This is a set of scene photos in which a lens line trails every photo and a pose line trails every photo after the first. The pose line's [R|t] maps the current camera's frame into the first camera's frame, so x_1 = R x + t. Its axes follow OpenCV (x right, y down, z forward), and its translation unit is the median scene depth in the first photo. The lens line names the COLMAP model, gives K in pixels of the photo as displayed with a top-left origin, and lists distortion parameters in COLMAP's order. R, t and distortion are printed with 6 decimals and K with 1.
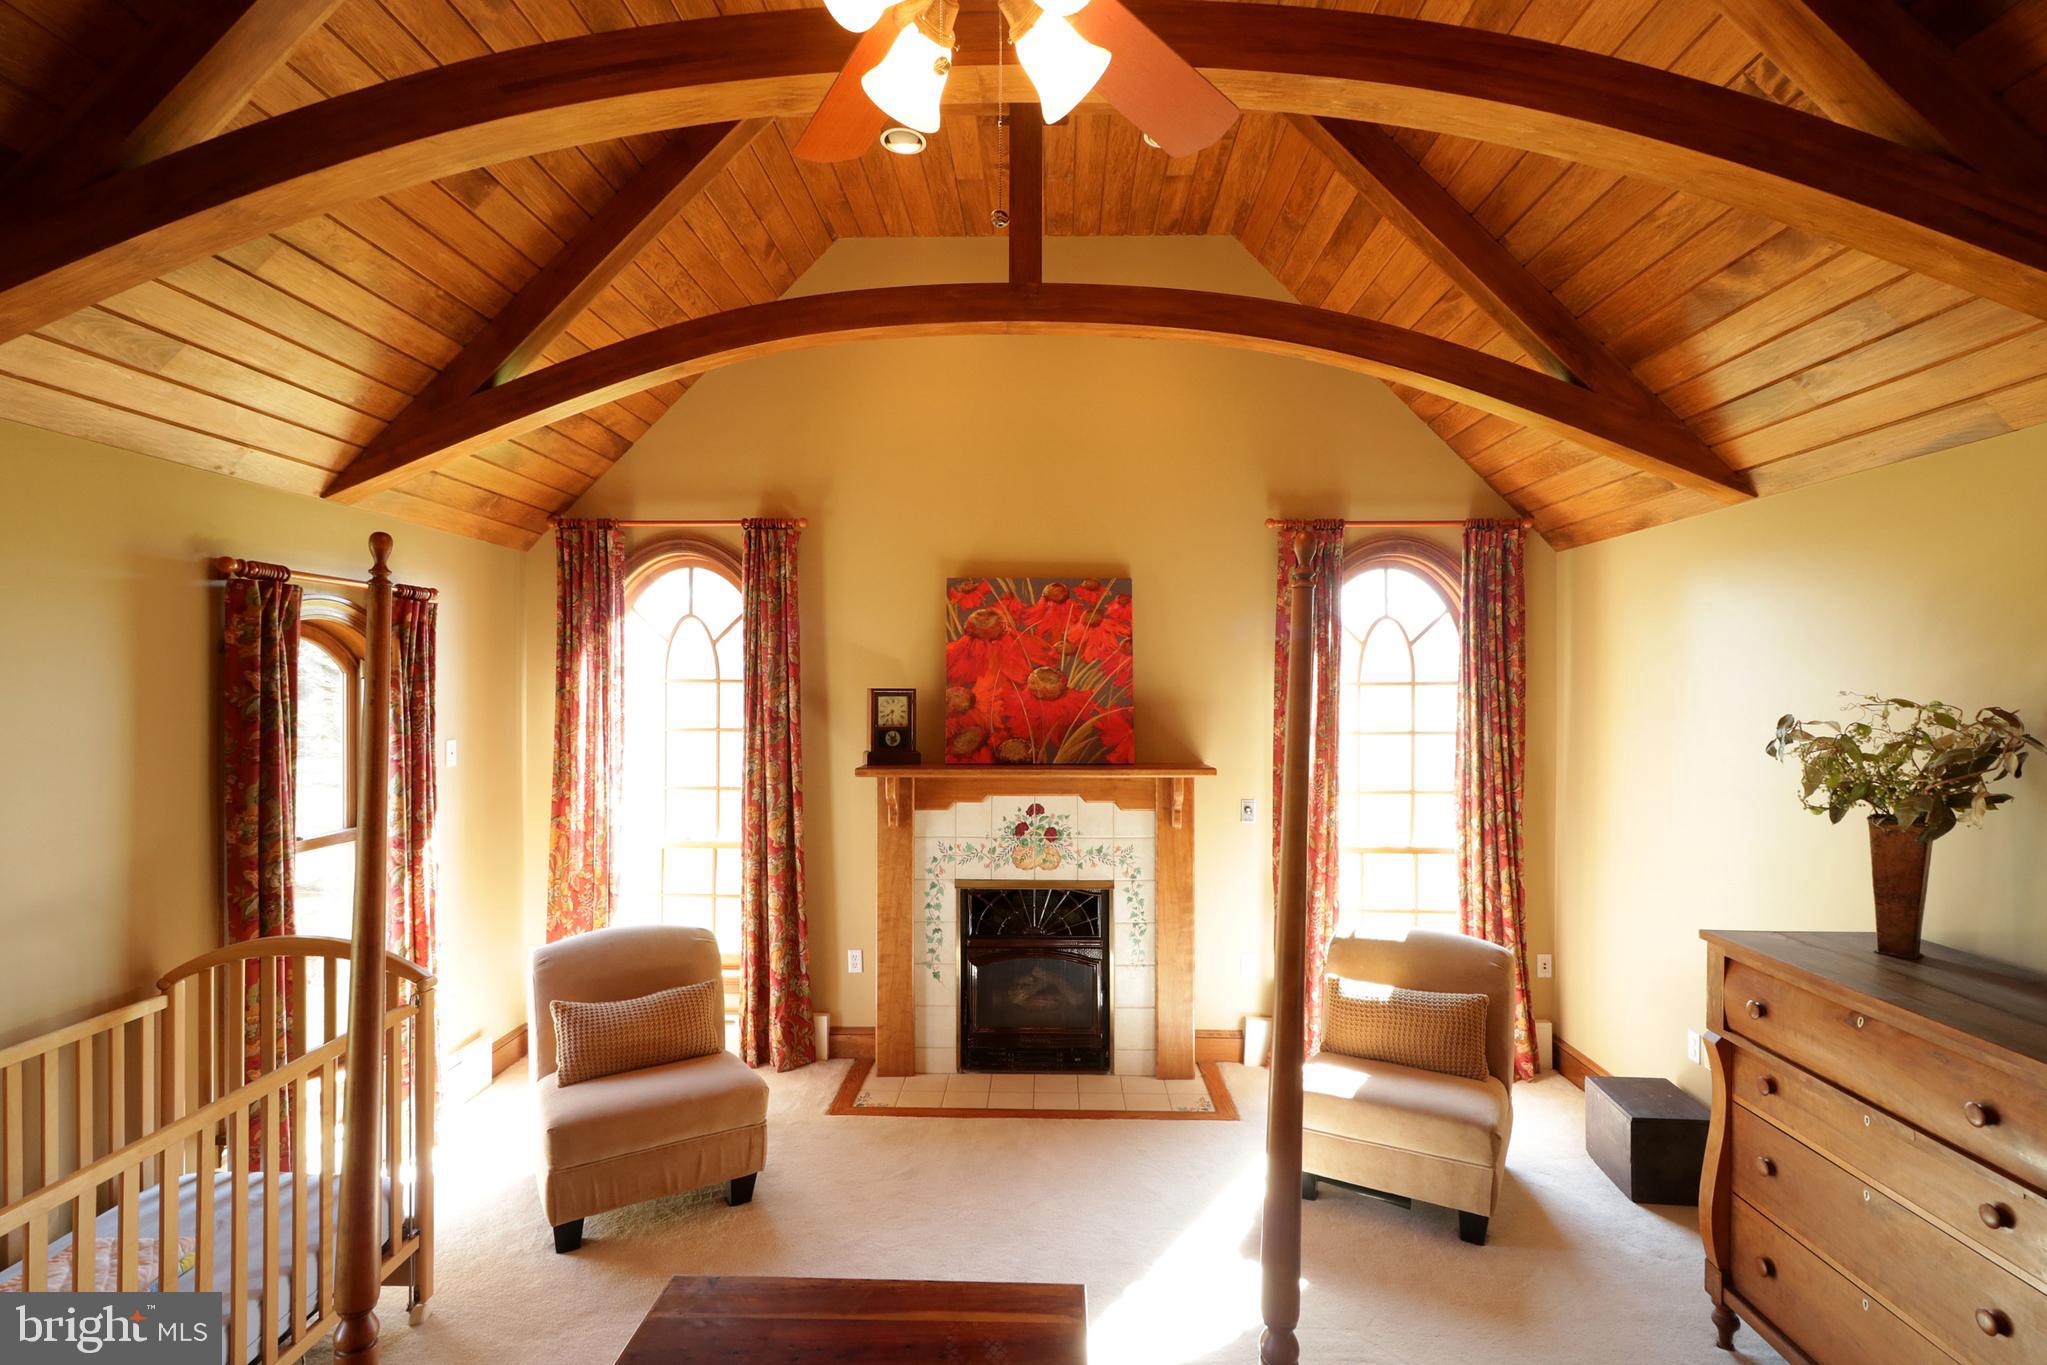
lens RADIAL K [[962.4, 0, 1016.7], [0, 962.4, 692.8], [0, 0, 1]] dist [0.003201, 0.000077]
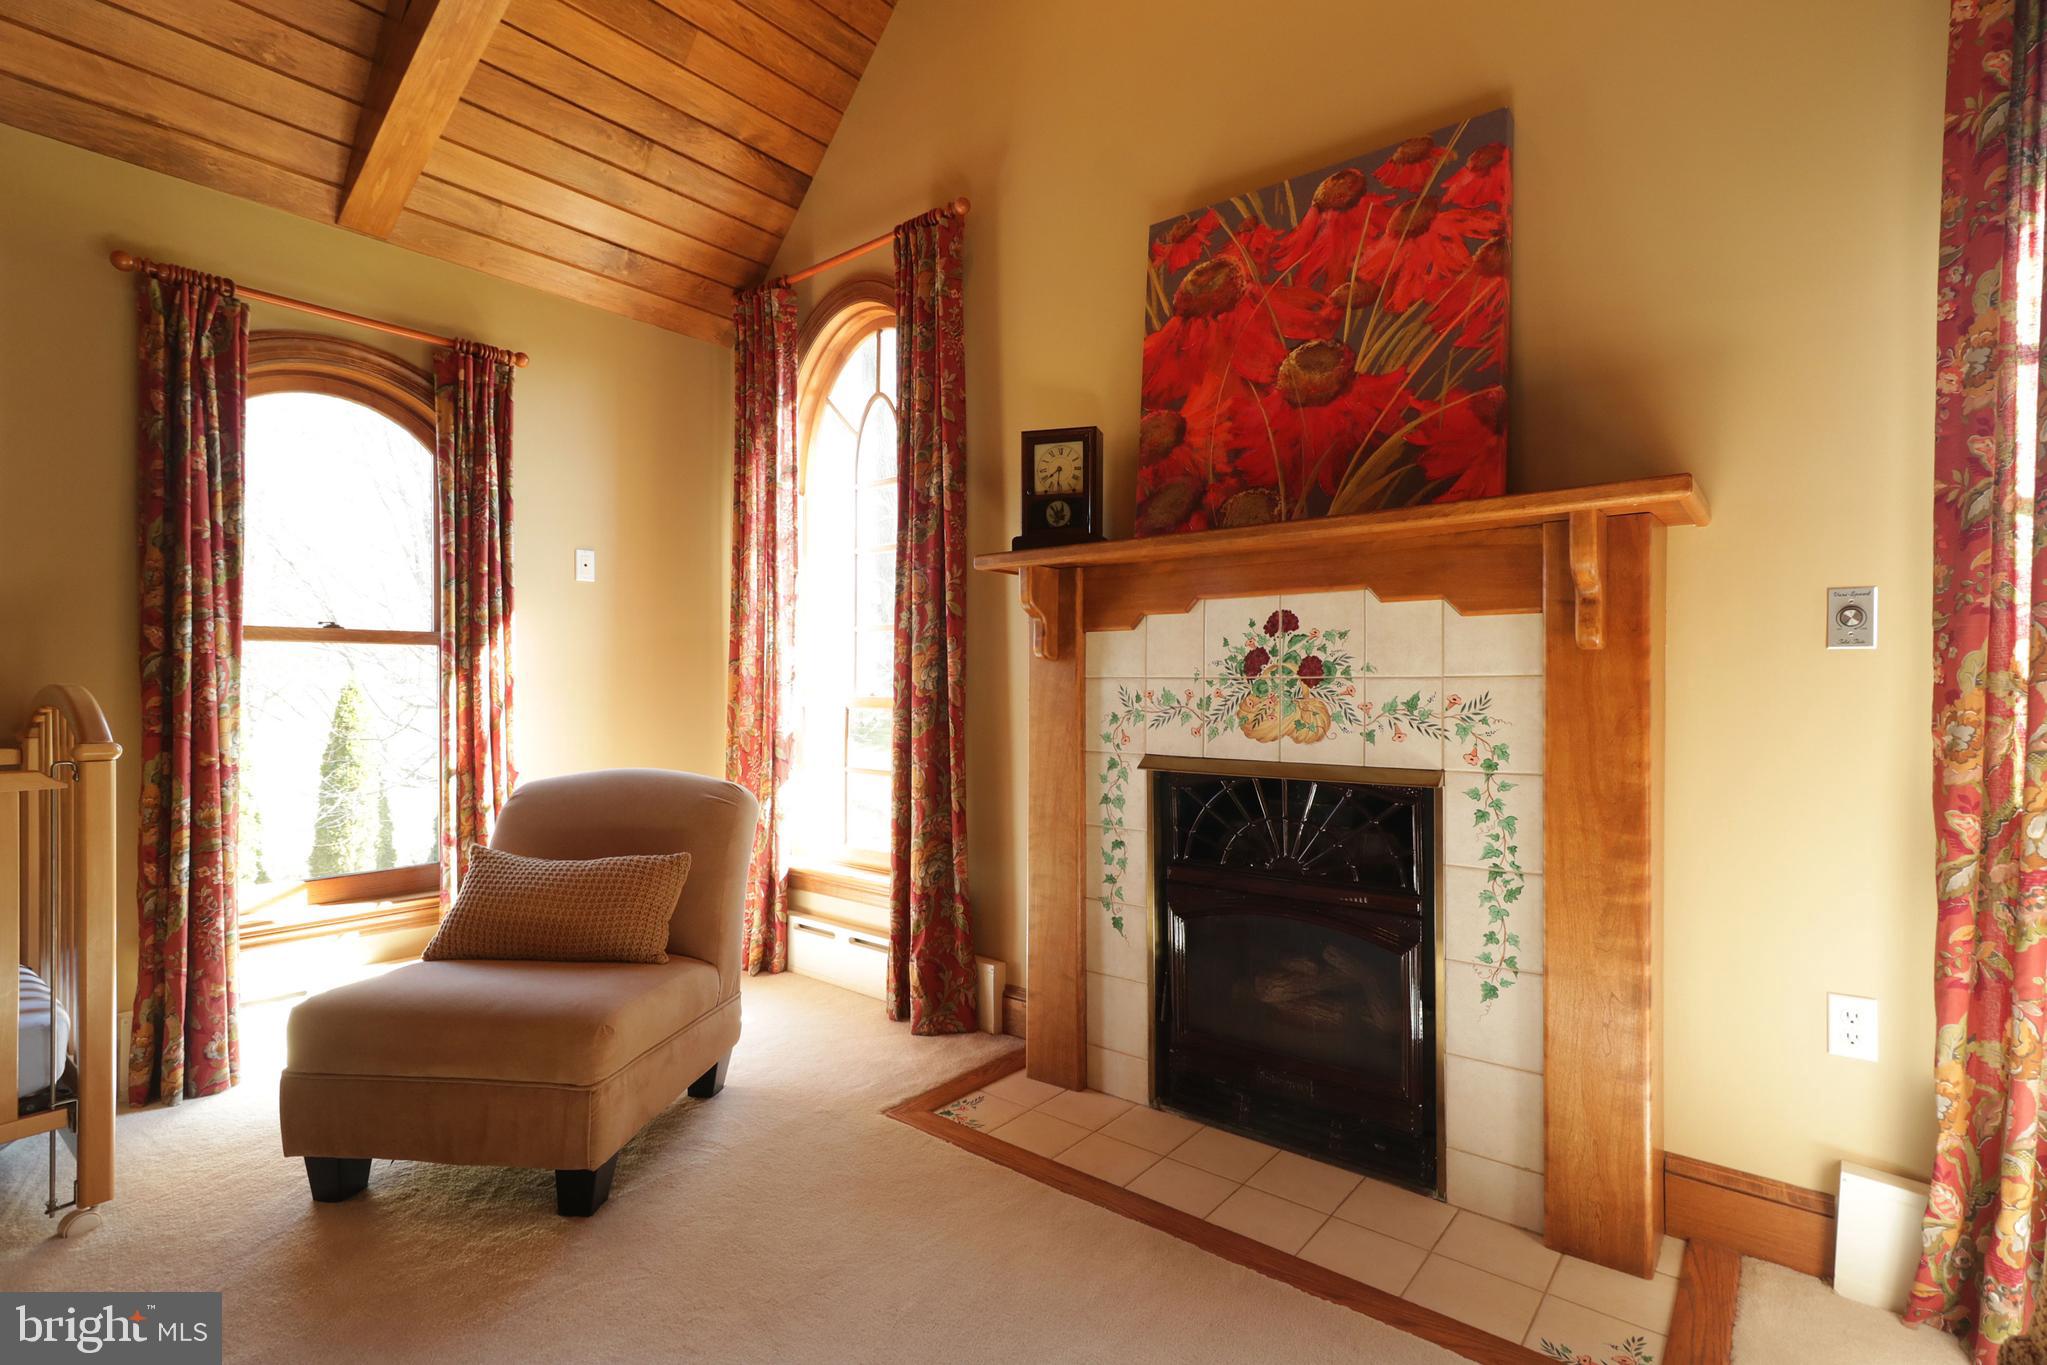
lens RADIAL K [[962.4, 0, 1032.9], [0, 962.4, 681.7], [0, 0, 1]] dist [0.003201, 0.000077]
pose [[0.801131, 0.000480, -0.598489, 0.213877], [-0.003569, 0.999986, -0.003975, 0.153217], [0.598479, 0.005320, 0.801121, 0.514544]]
